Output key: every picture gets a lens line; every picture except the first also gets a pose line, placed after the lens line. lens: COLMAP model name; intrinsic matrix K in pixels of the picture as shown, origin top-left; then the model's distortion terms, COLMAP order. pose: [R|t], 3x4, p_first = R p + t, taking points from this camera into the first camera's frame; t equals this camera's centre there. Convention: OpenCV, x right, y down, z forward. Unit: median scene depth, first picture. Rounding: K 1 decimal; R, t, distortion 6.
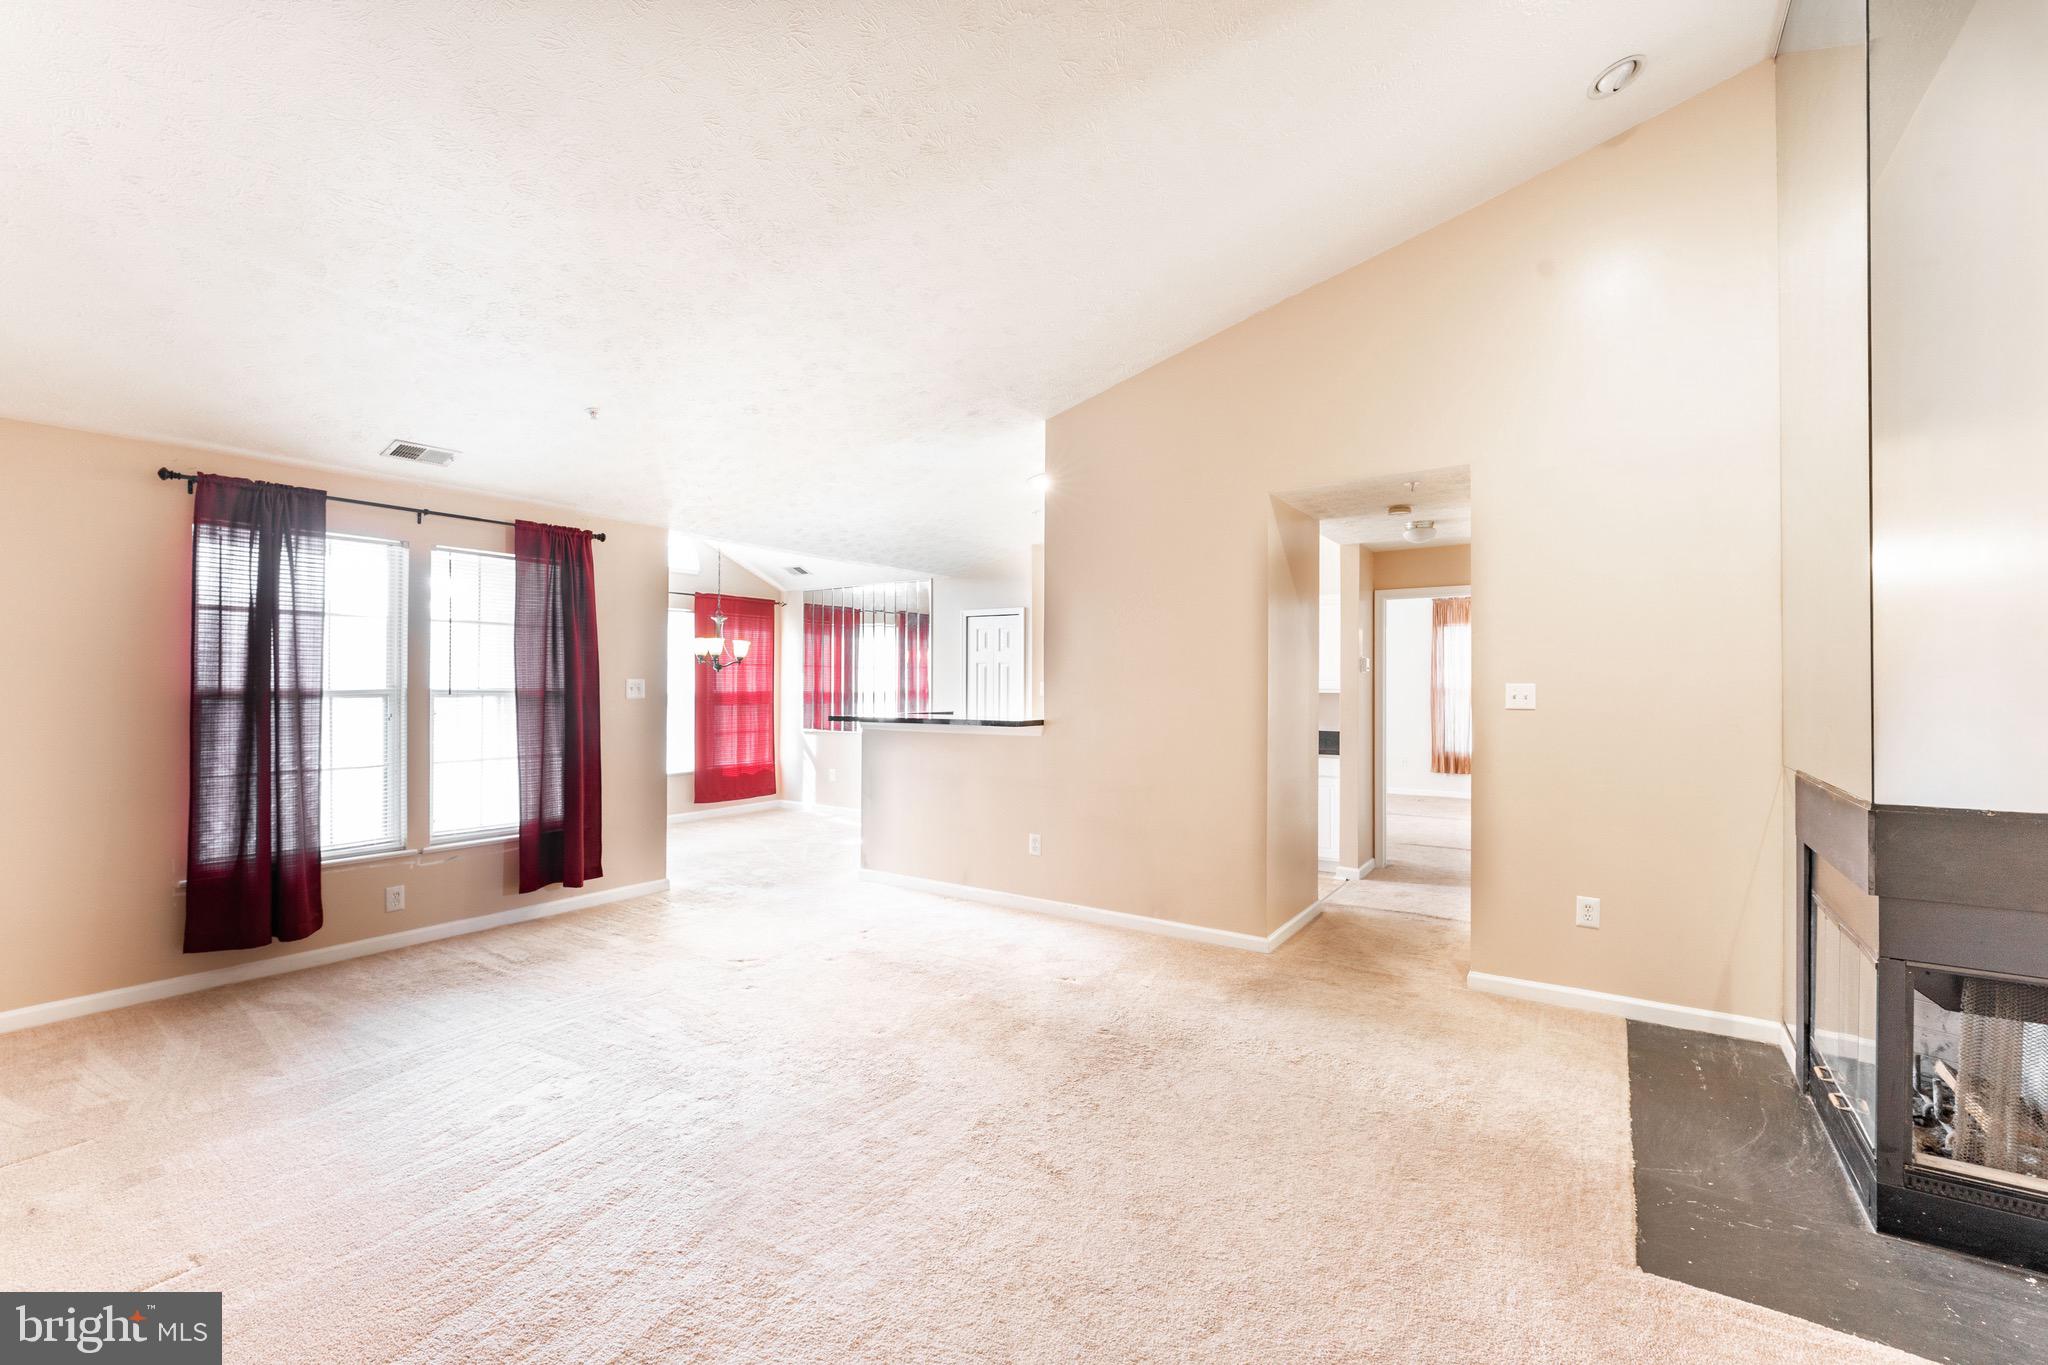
lens RADIAL K [[868.7, 0, 1024.0], [0, 868.7, 682.5], [0, 0, 1]] dist [-0.002387, -0.000163]
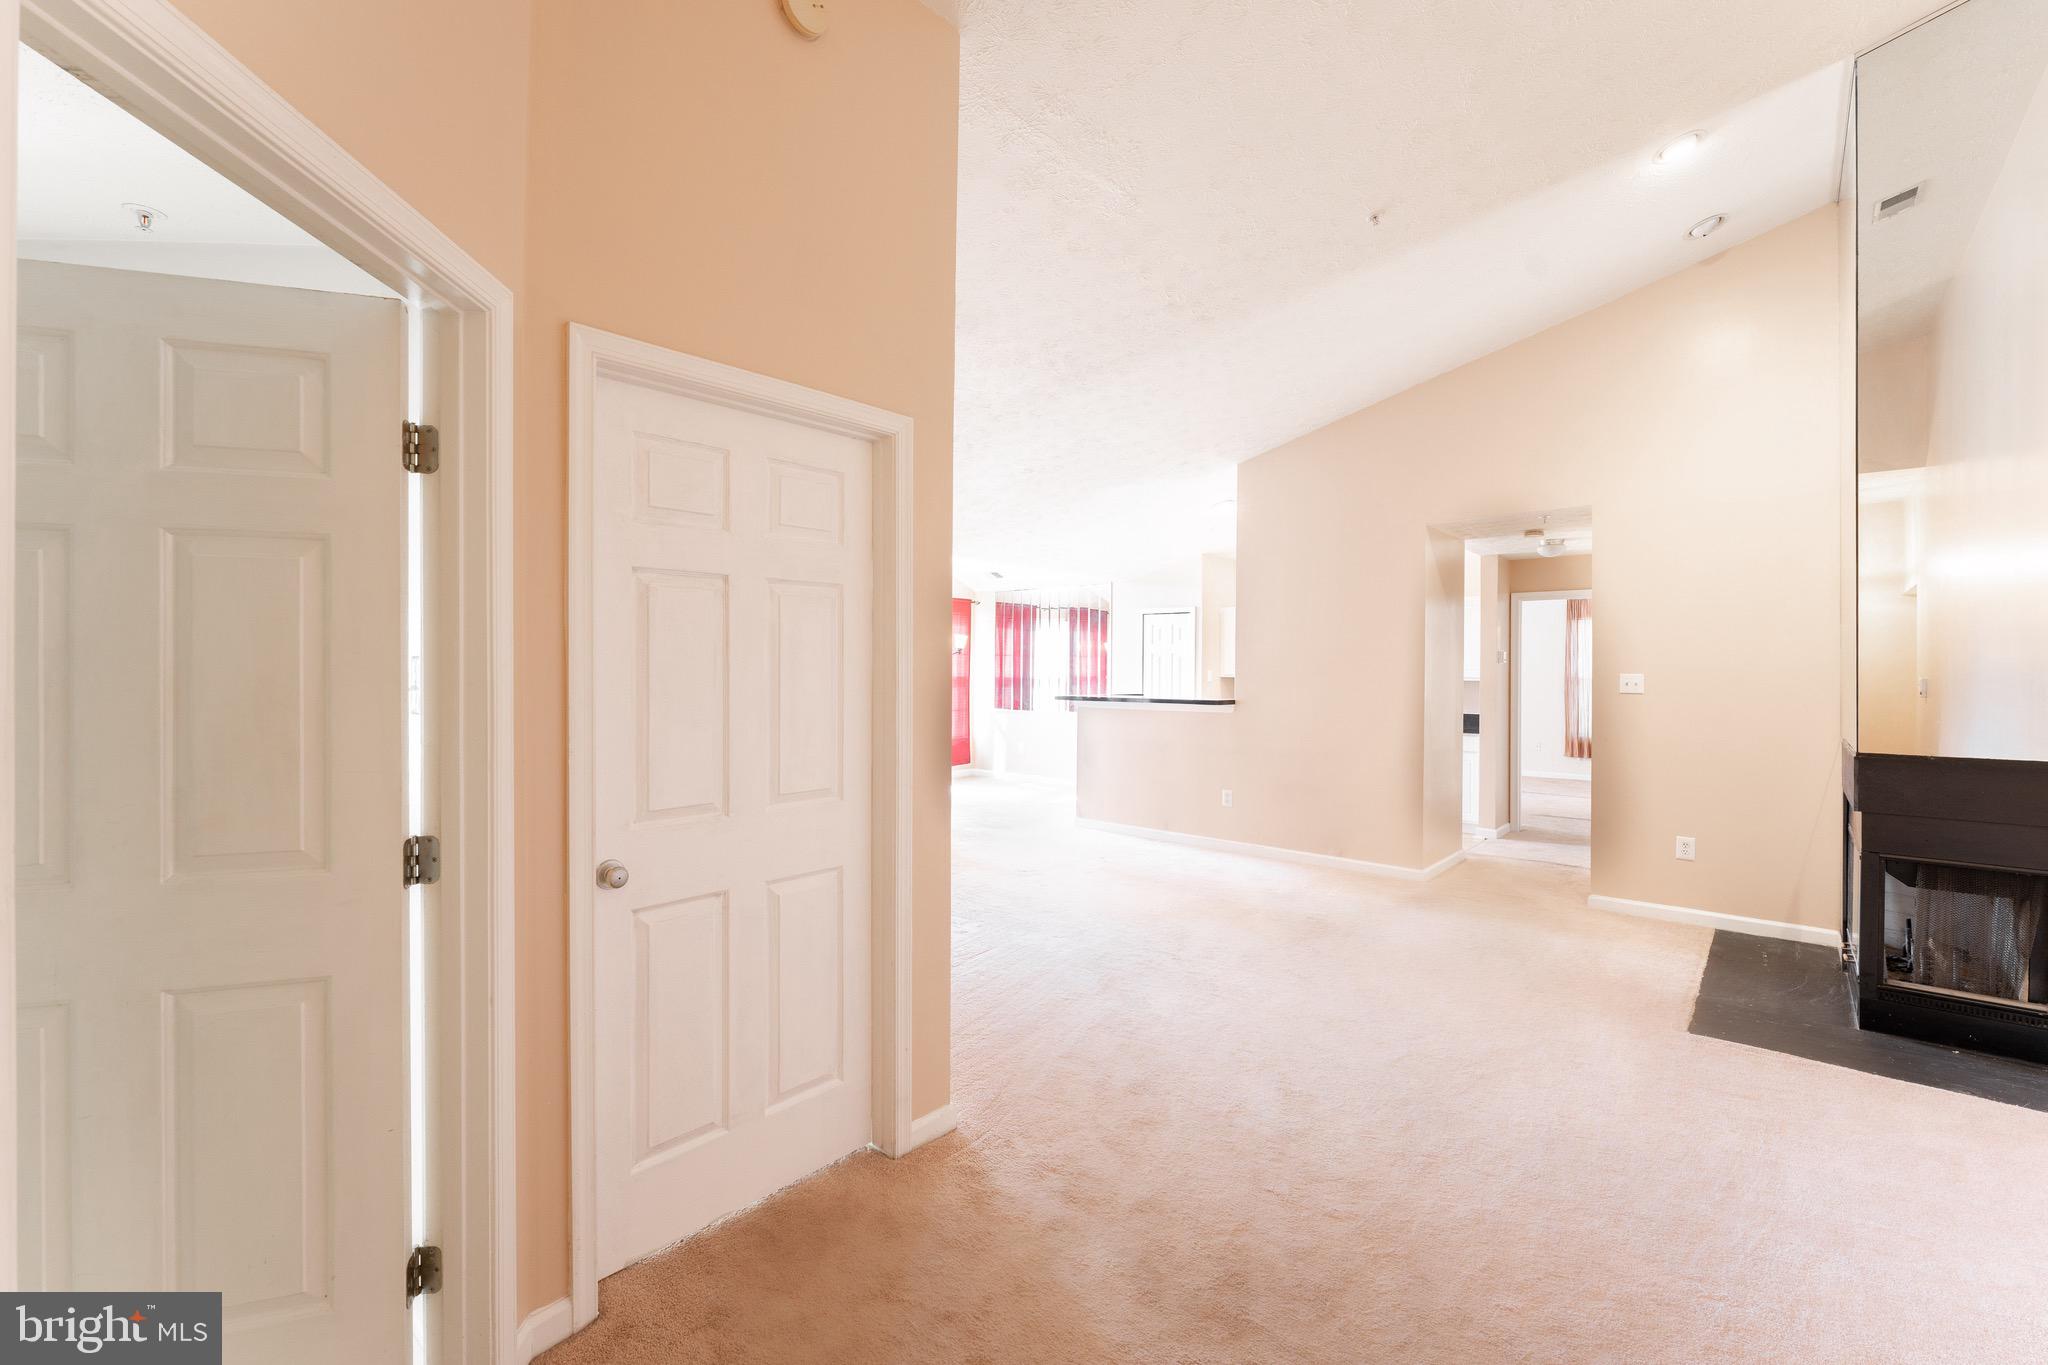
lens RADIAL K [[875.3, 0, 1021.2], [0, 875.3, 665.9], [0, 0, 1]] dist [-0.000951, -0.000109]
pose [[0.992567, 0.005225, -0.121590, -0.131808], [-0.005780, 0.999974, -0.004209, -0.000003], [0.121565, 0.004880, 0.992571, -0.306047]]
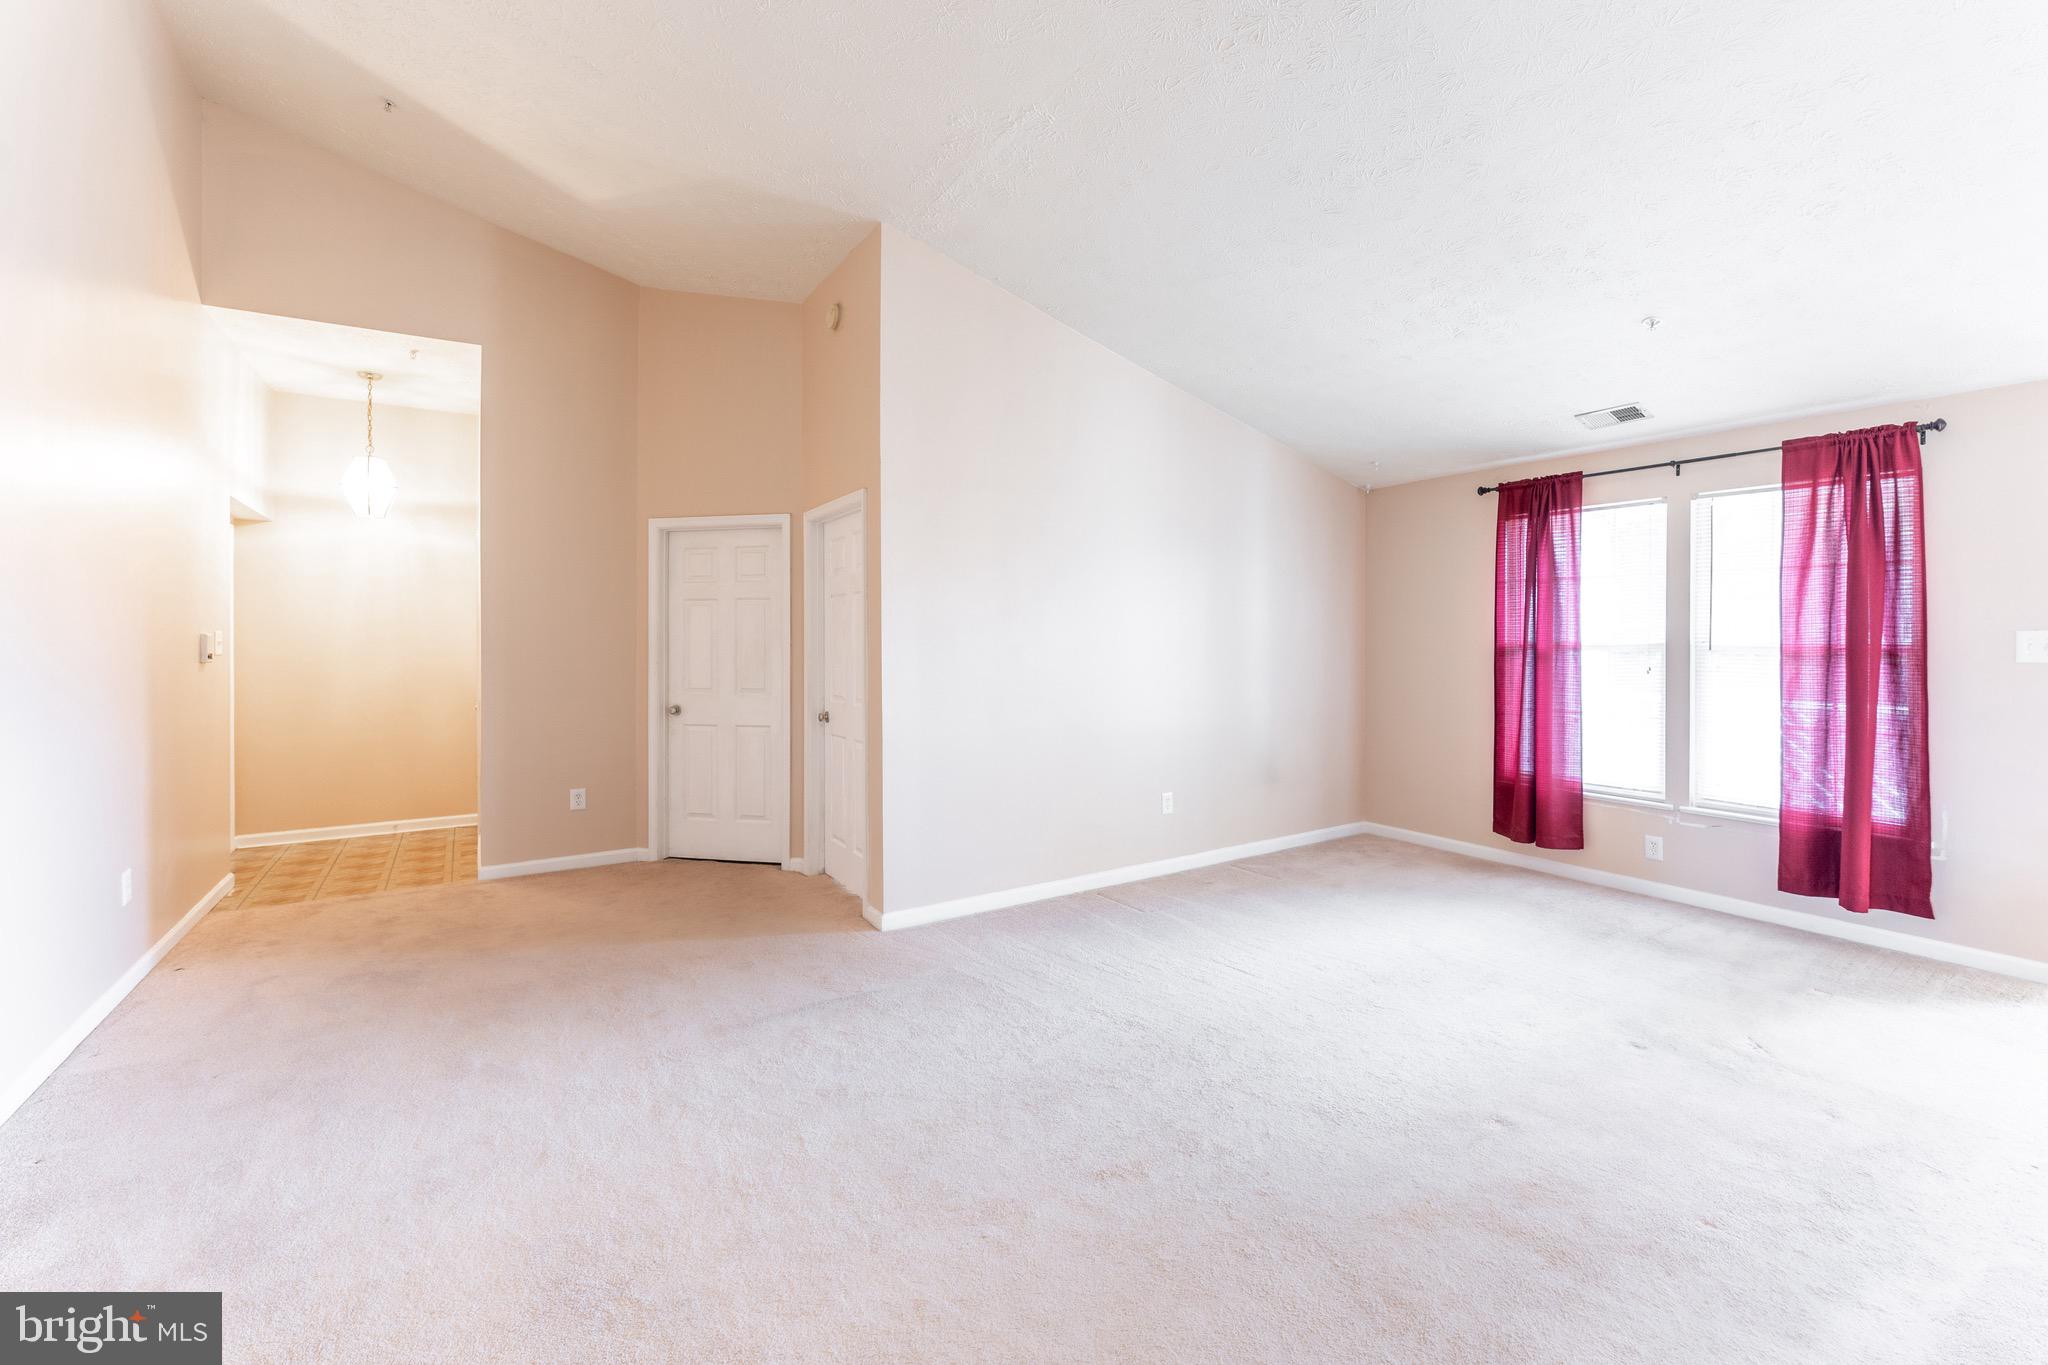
lens RADIAL K [[862.6, 0, 1033.0], [0, 862.6, 648.8], [0, 0, 1]] dist [-0.001815, -0.000317]
pose [[-0.392339, 0.008442, -0.919782, 0.446618], [-0.003082, 0.999940, 0.010493, 0.004807], [0.919815, 0.006951, -0.392290, 0.648471]]
